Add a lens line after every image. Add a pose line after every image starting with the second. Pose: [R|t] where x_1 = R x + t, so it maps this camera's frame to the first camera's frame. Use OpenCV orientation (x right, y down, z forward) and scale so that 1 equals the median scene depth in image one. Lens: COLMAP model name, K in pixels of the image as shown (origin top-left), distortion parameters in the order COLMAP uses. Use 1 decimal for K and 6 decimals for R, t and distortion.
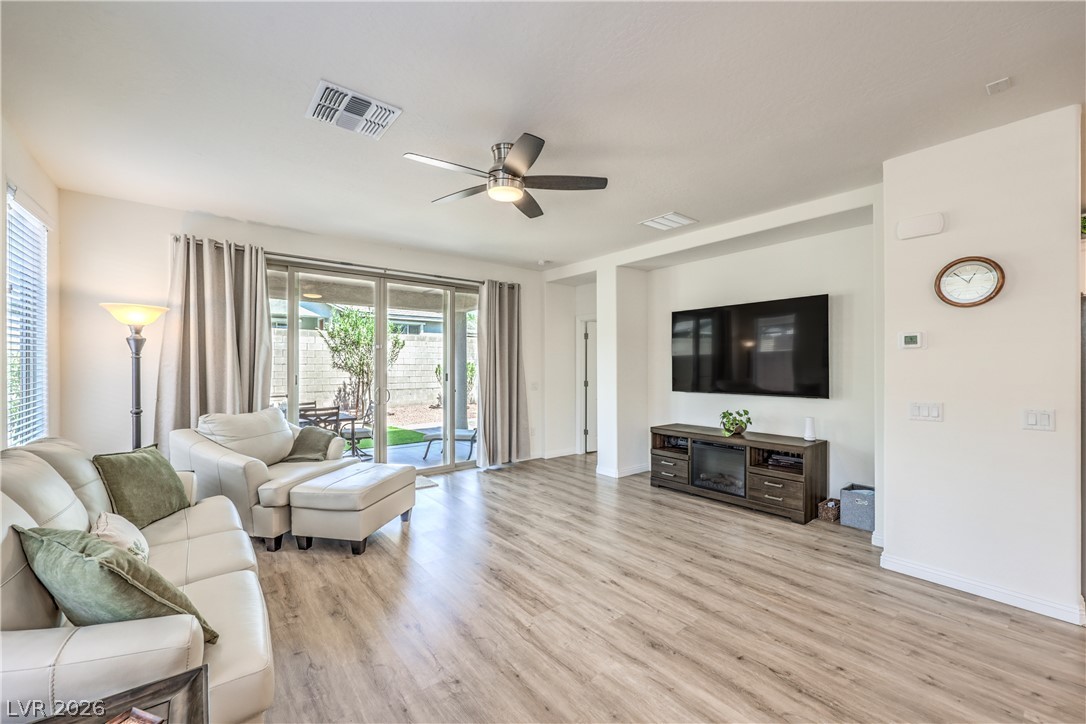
lens RADIAL K [[437.8, 0, 543.6], [0, 437.8, 368.2], [0, 0, 1]] dist [-0.001454, -0.000098]
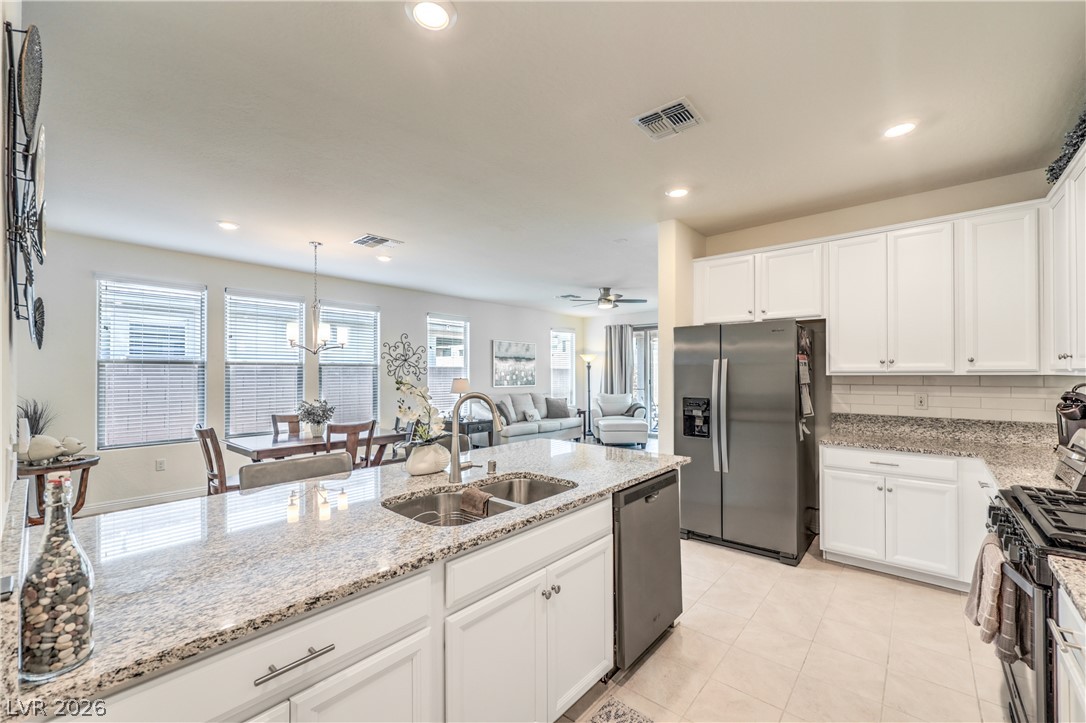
lens RADIAL K [[437.8, 0, 543.6], [0, 437.8, 367.7], [0, 0, 1]] dist [-0.001454, -0.000098]
pose [[0.183222, -0.012623, -0.982990, 1.880658], [-0.005284, 0.999890, -0.013825, -0.011371], [0.983057, 0.007727, 0.183136, 0.162184]]
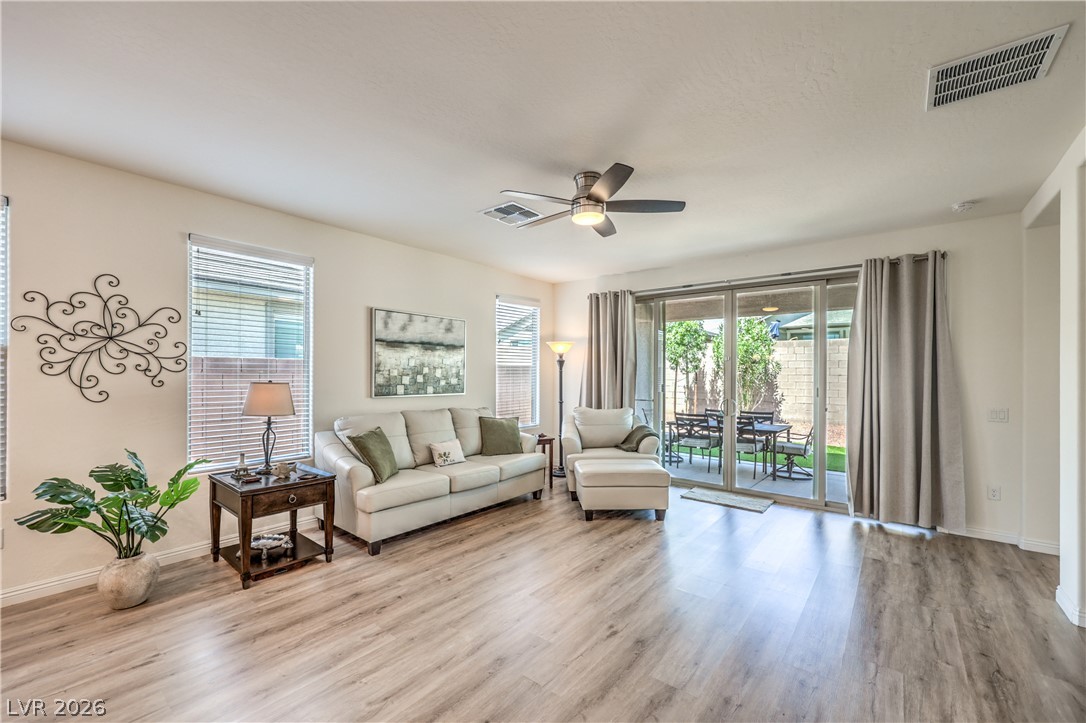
lens RADIAL K [[441.2, 0, 541.7], [0, 441.2, 373.2], [0, 0, 1]] dist [-0.000591, -0.000219]
pose [[0.216763, 0.002367, -0.976221, 0.776277], [-0.012665, 0.999920, -0.000387, -0.013363], [0.976142, 0.012447, 0.216776, 0.535296]]
